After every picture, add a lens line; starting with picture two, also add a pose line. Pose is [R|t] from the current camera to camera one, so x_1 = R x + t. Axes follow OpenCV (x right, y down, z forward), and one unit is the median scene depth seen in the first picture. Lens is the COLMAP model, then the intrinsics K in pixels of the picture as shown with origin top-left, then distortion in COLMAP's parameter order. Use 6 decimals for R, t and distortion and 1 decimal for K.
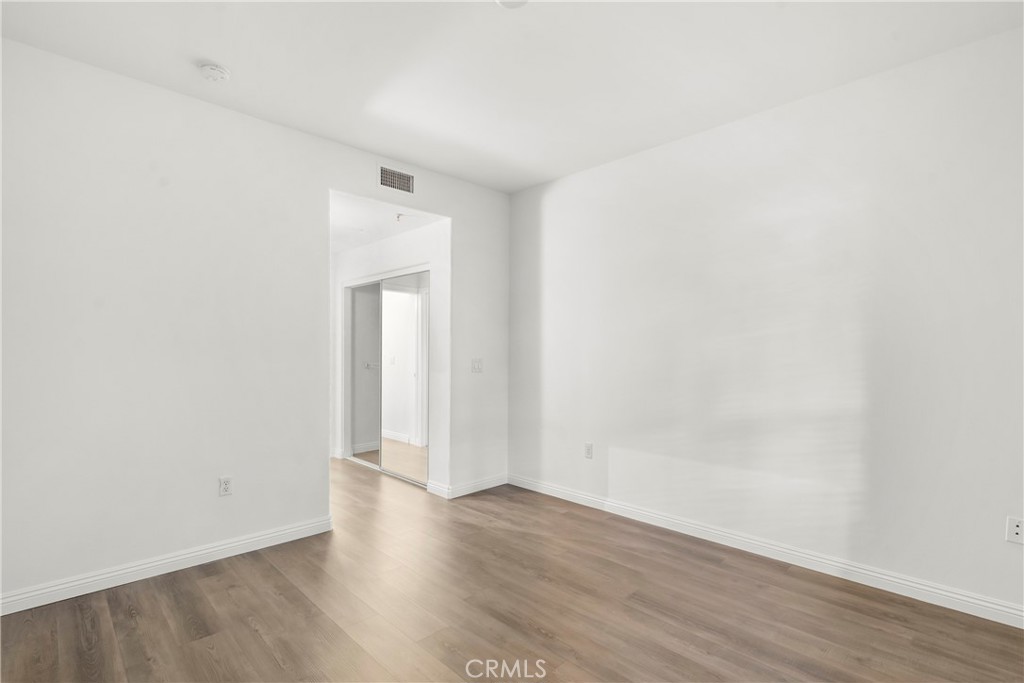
lens RADIAL K [[466.6, 0, 511.7], [0, 466.6, 345.0], [0, 0, 1]] dist [-0.002349, 0.000222]
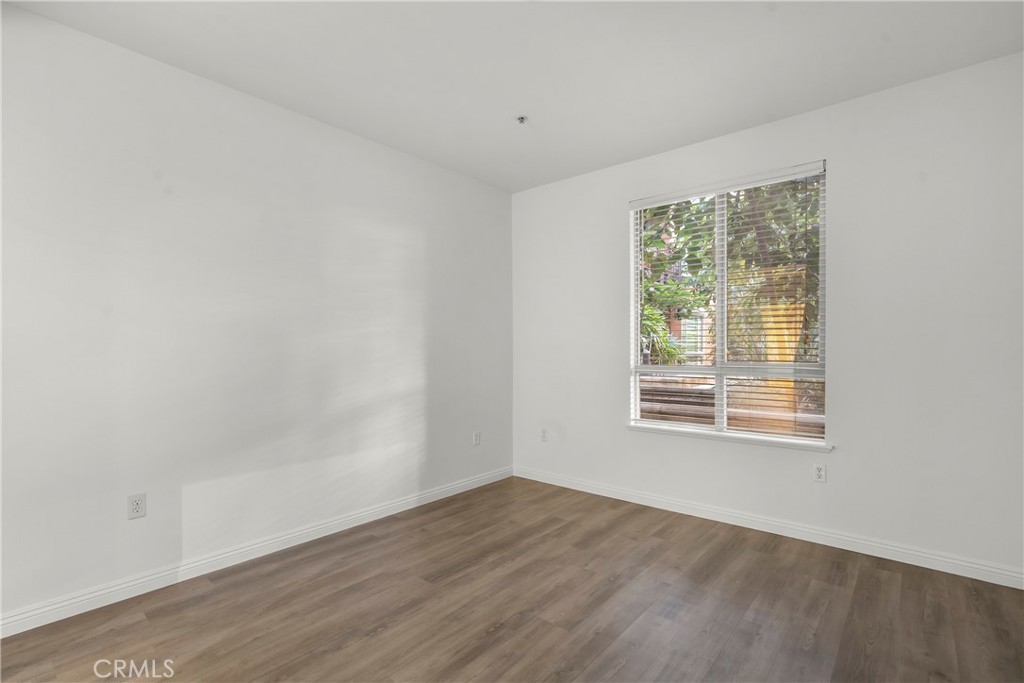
lens RADIAL K [[466.6, 0, 511.7], [0, 466.6, 345.0], [0, 0, 1]] dist [-0.002349, 0.000222]
pose [[-0.074932, 0.009140, 0.997147, -0.705694], [-0.013999, 0.999850, -0.010216, 0.018631], [-0.997090, -0.014724, -0.074792, 0.798485]]
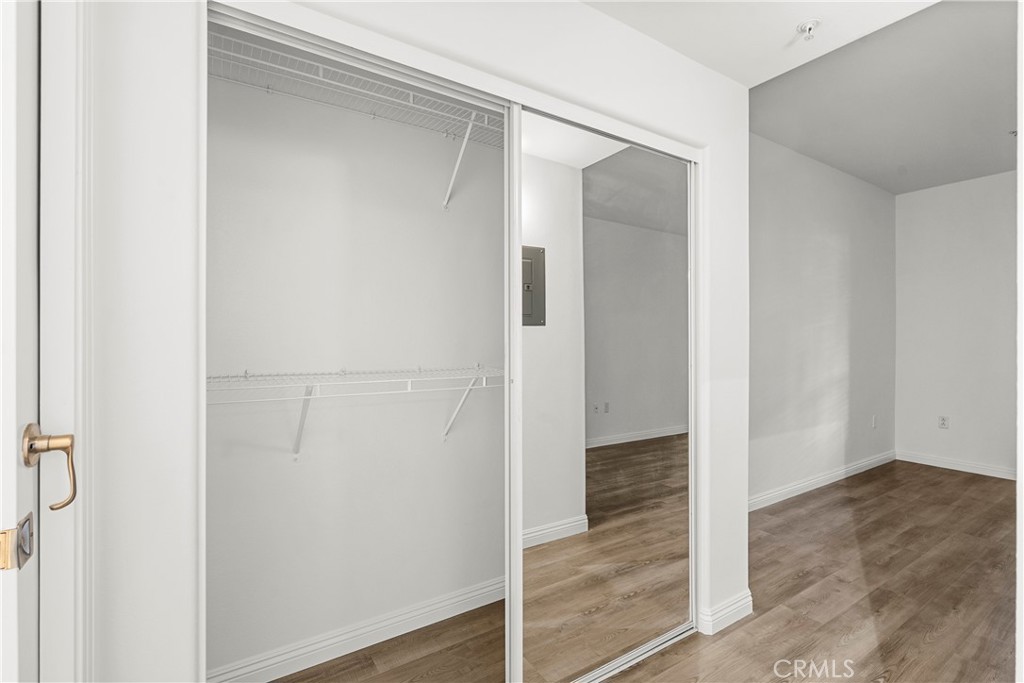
lens RADIAL K [[461.3, 0, 509.4], [0, 461.3, 341.5], [0, 0, 1]] dist [-0.002308, 0.000150]
pose [[0.211034, -0.010397, 0.977423, -1.058698], [-0.022004, 0.999640, 0.015384, 0.026308], [-0.977231, -0.024754, 0.210729, 1.746420]]
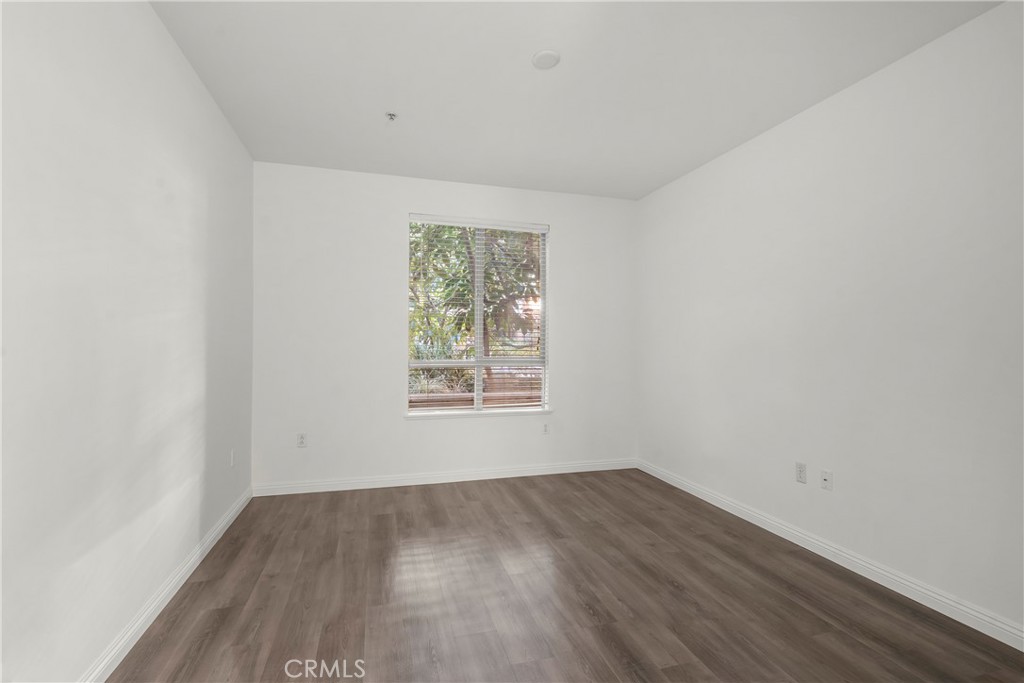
lens RADIAL K [[464.5, 0, 498.8], [0, 464.5, 340.7], [0, 0, 1]] dist [-0.001252, 0.000040]
pose [[-0.870201, 0.000175, 0.492696, -0.350501], [-0.015650, 0.999486, -0.027995, 0.031860], [-0.492447, -0.032072, -0.869751, 1.519463]]
